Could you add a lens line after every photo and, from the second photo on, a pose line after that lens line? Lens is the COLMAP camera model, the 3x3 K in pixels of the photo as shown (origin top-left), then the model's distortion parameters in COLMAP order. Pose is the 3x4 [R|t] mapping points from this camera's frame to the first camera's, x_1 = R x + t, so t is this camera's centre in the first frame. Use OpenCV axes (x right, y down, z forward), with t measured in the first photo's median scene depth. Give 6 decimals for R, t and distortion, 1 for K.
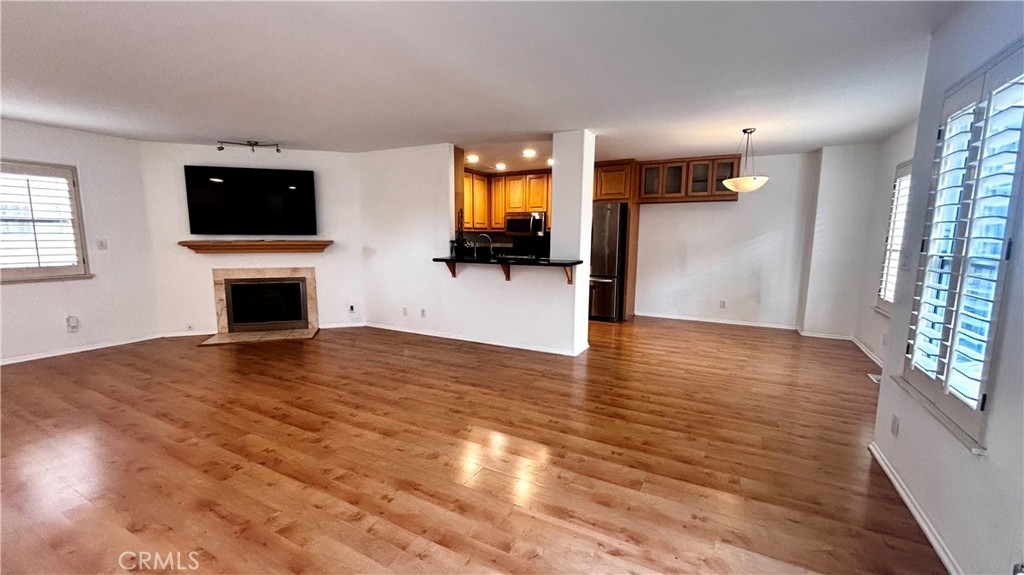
lens RADIAL K [[414.9, 0, 505.4], [0, 414.9, 286.3], [0, 0, 1]] dist [0.004022, -0.001806]
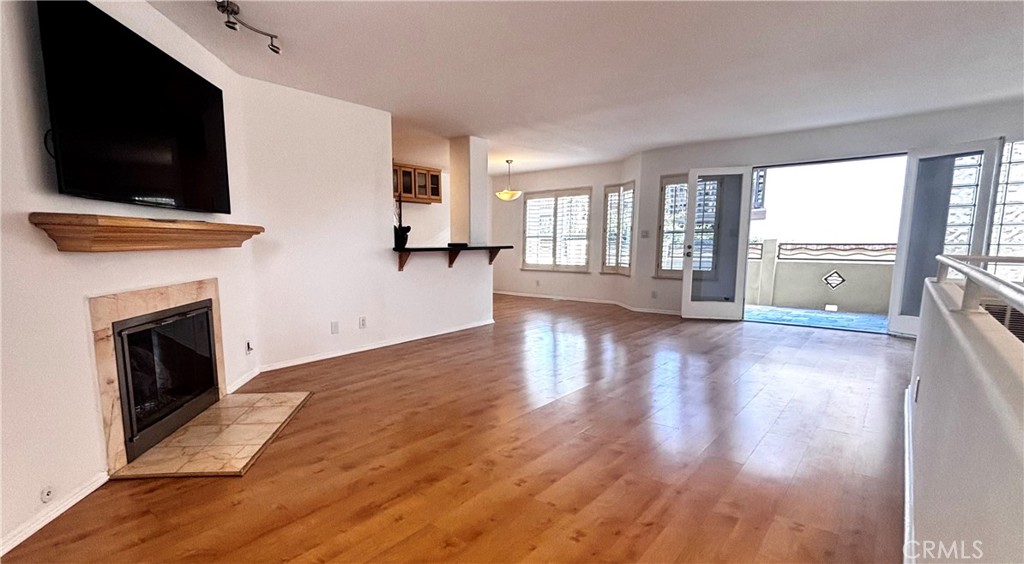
lens RADIAL K [[480.5, 0, 461.3], [0, 480.5, 311.2], [0, 0, 1]] dist [-0.000777, -0.002584]
pose [[0.236435, -0.143845, 0.960941, -1.126477], [0.130306, 0.984741, 0.115346, -0.040358], [-0.962870, 0.097944, 0.251571, 0.665549]]
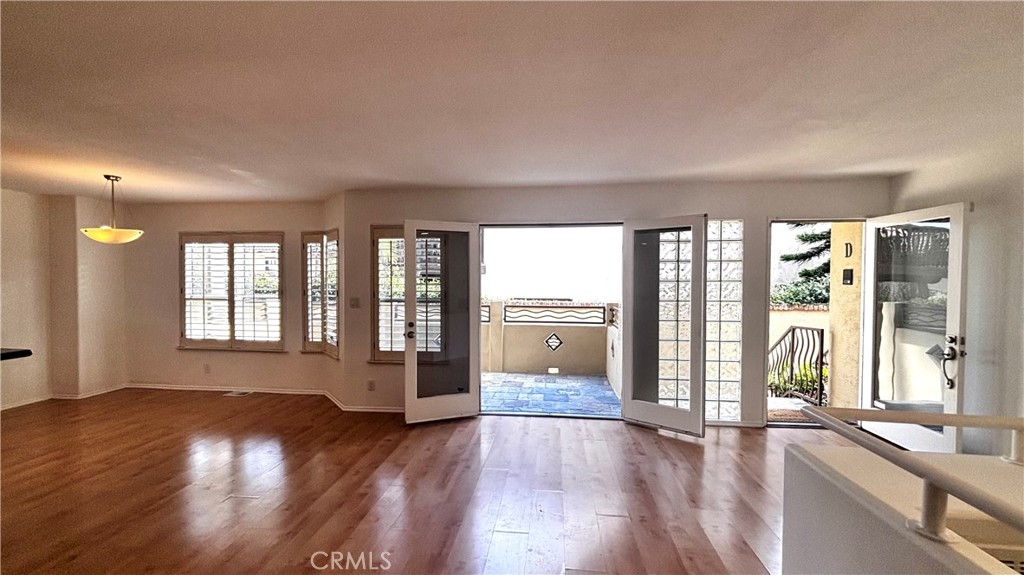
lens RADIAL K [[414.9, 0, 511.7], [0, 414.9, 288.1], [0, 0, 1]] dist [0.004022, -0.001806]
pose [[-0.388086, -0.026871, 0.921232, -0.521908], [0.110789, 0.990966, 0.075577, -0.092275], [-0.914940, 0.131392, -0.381603, 0.498900]]
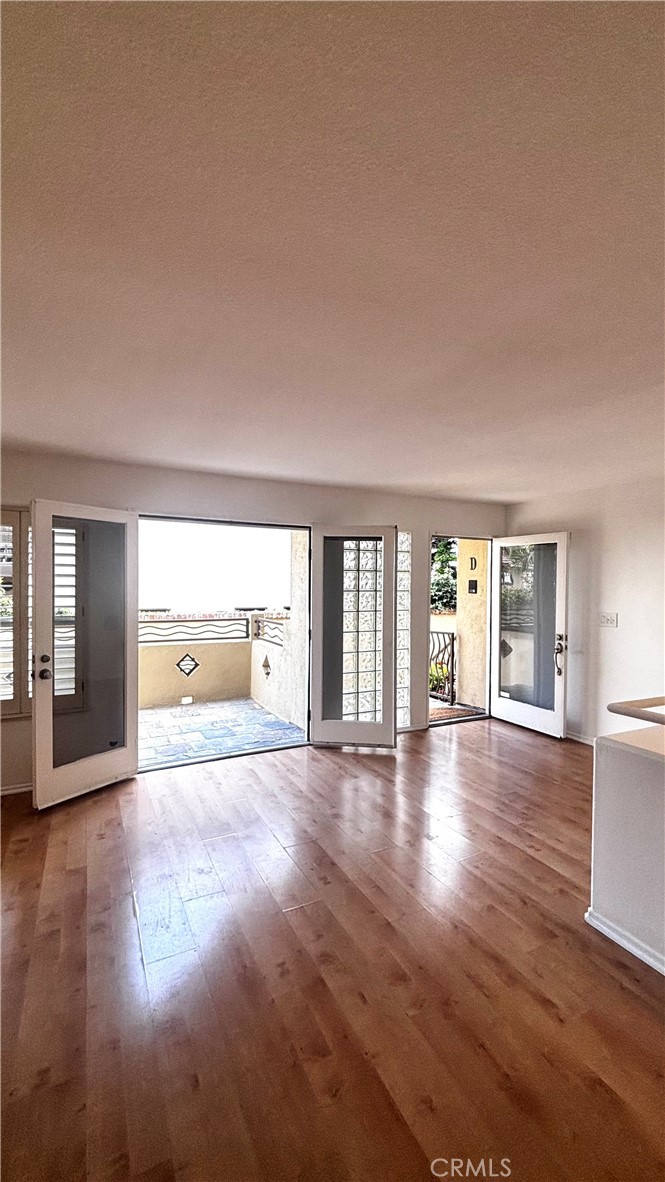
lens RADIAL K [[479.0, 0, 337.4], [0, 479.0, 585.2], [0, 0, 1]] dist [0.004022, -0.001806]
pose [[-0.832995, -0.016216, 0.553043, -0.358756], [0.054152, 0.992382, 0.110662, -0.124198], [-0.550624, 0.122129, -0.825771, 0.672191]]
